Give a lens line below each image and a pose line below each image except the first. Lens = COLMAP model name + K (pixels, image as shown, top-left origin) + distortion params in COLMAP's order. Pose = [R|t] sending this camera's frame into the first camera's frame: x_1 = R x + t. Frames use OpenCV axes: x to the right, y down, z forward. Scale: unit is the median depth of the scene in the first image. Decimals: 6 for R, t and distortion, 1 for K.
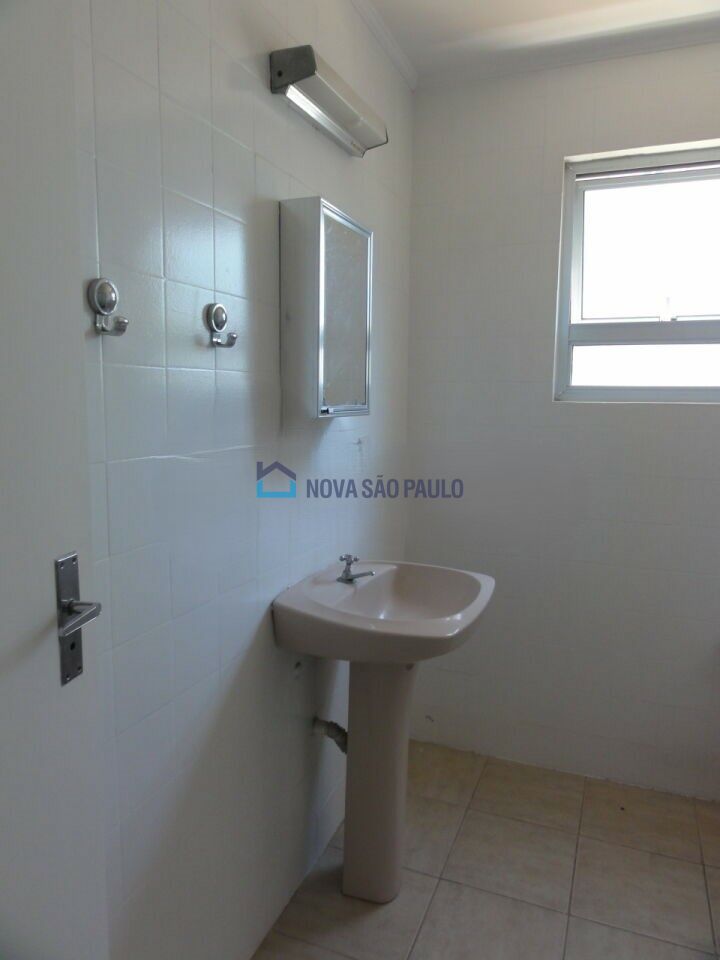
lens RADIAL K [[684.4, 0, 353.9], [0, 684.4, 478.8], [0, 0, 1]] dist [-0.000325, 0.003965]
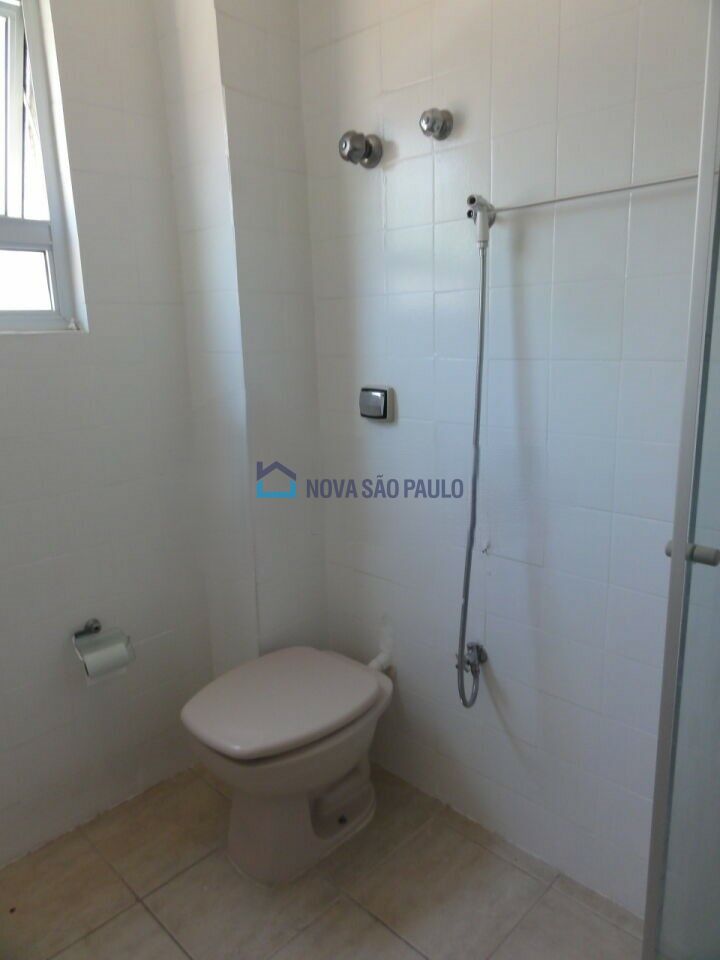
lens RADIAL K [[684.4, 0, 363.6], [0, 684.4, 481.7], [0, 0, 1]] dist [-0.000325, 0.003965]
pose [[0.382329, -0.225689, 0.896041, -0.009515], [0.145150, 0.972344, 0.182974, -0.032838], [-0.912554, 0.060104, 0.404514, 0.346217]]
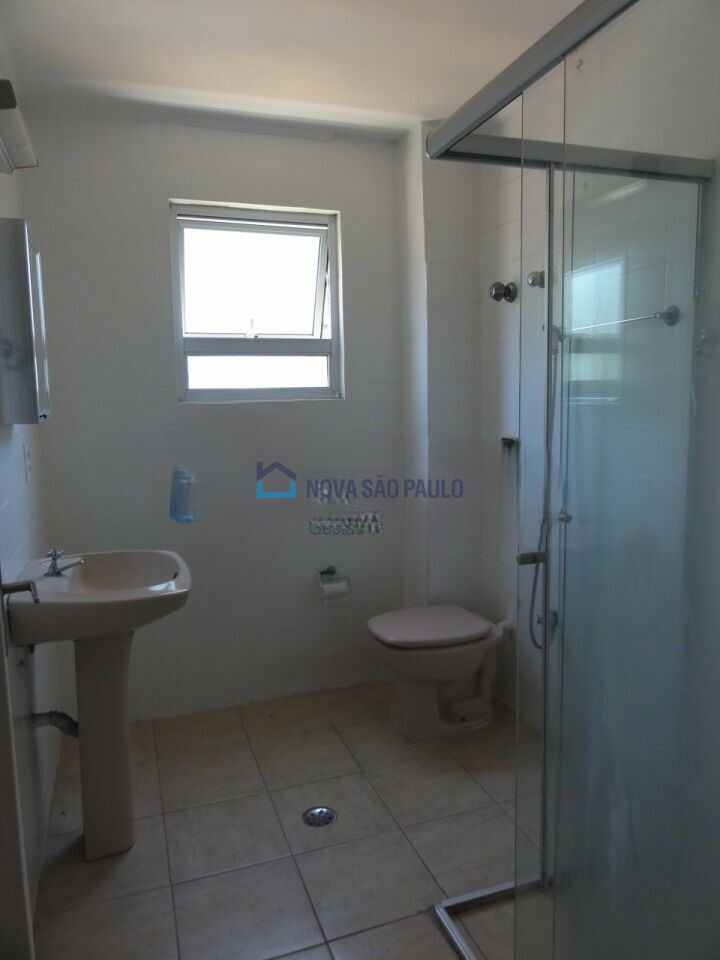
lens RADIAL K [[684.4, 0, 364.4], [0, 684.4, 480.6], [0, 0, 1]] dist [-0.000325, 0.003965]
pose [[0.746848, -0.104793, 0.656686, -0.276340], [0.106284, 0.993621, 0.037683, 0.011763], [-0.656446, 0.041652, 0.753222, -0.105864]]
